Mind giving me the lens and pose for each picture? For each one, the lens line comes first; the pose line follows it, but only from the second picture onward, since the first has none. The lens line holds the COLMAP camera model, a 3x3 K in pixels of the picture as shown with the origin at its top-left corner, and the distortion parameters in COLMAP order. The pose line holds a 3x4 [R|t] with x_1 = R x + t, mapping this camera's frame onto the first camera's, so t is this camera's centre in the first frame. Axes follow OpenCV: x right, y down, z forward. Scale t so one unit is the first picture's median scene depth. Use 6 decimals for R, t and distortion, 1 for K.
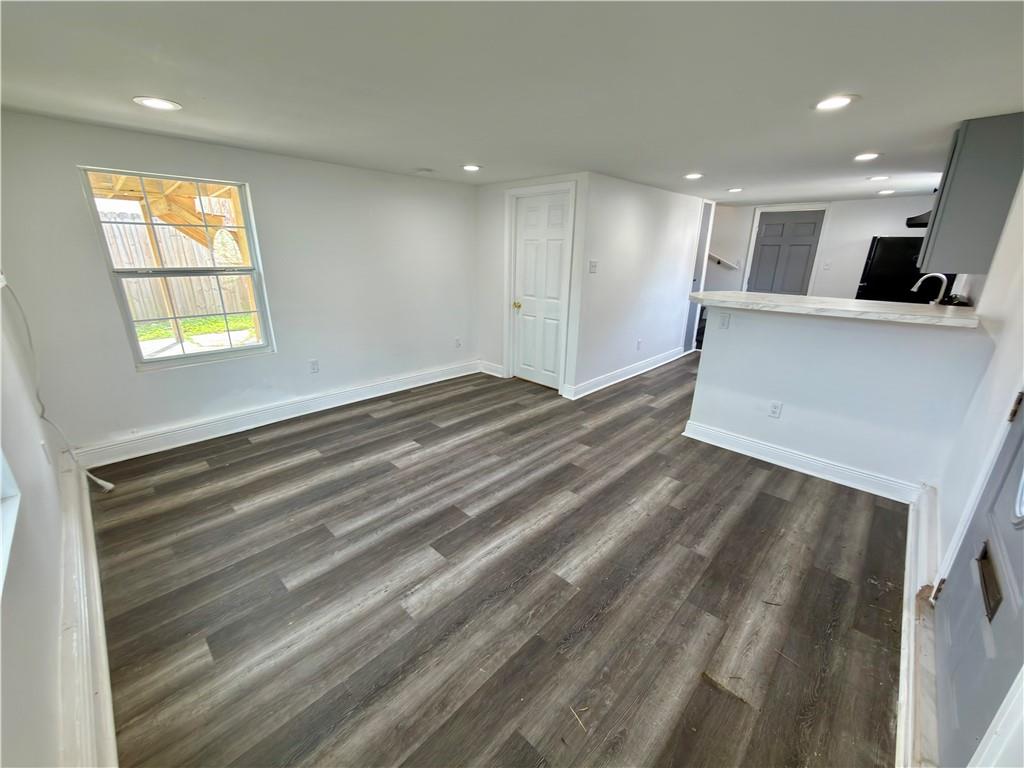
lens RADIAL K [[408.6, 0, 512.0], [0, 408.6, 384.0], [0, 0, 1]] dist [-0.002386, 0.000567]
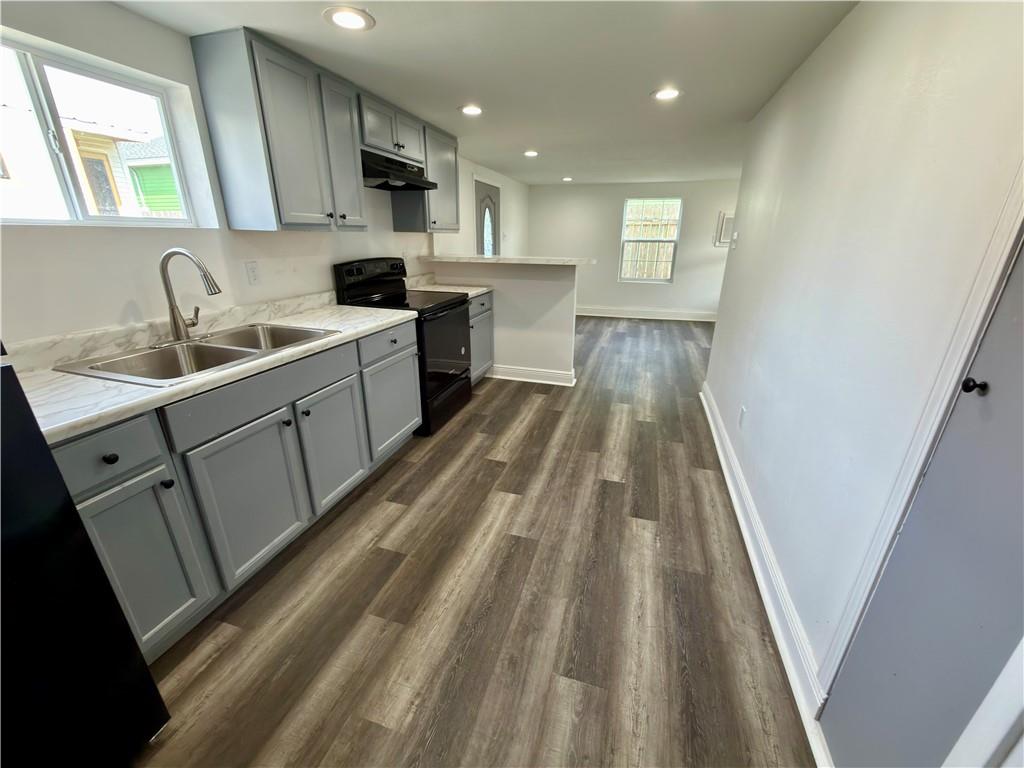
lens RADIAL K [[408.6, 0, 512.0], [0, 408.6, 384.0], [0, 0, 1]] dist [-0.002386, 0.000567]
pose [[-0.894975, 0.137813, -0.424295, 1.434640], [-0.152543, 0.799224, 0.581353, -0.693885], [0.419225, 0.585020, -0.694264, 2.311613]]
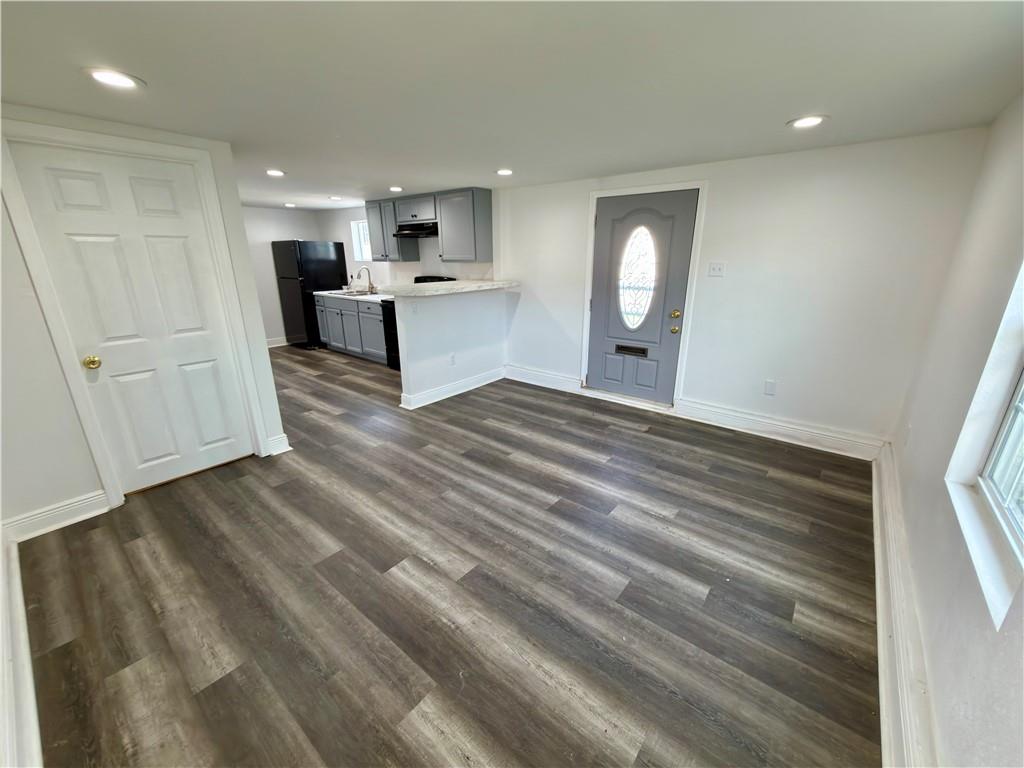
lens RADIAL K [[408.6, 0, 512.0], [0, 408.6, 384.0], [0, 0, 1]] dist [-0.002386, 0.000567]
pose [[-0.081535, -0.311595, 0.946710, -0.914535], [0.311194, 0.894425, 0.321188, -0.301073], [-0.946842, 0.320798, 0.024040, 0.891391]]
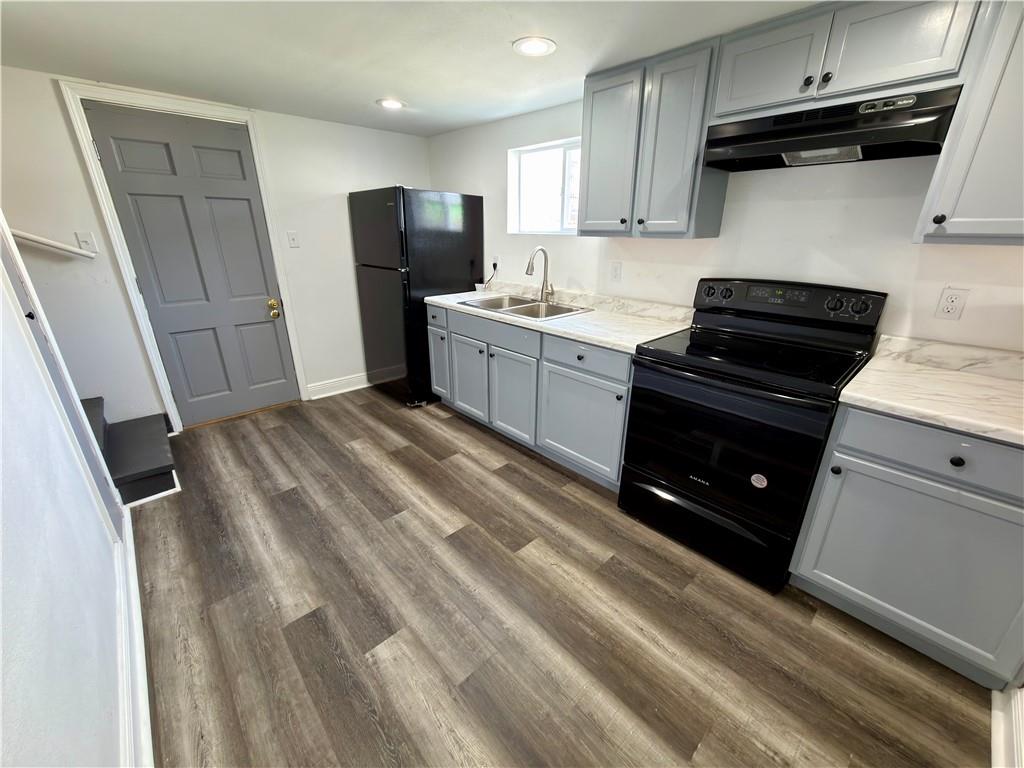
lens RADIAL K [[408.6, 0, 512.0], [0, 408.6, 384.0], [0, 0, 1]] dist [-0.002386, 0.000567]
pose [[0.056420, -0.361192, 0.930783, 0.474172], [0.301370, 0.894943, 0.329017, -0.469842], [-0.951836, 0.261947, 0.159345, 1.532995]]
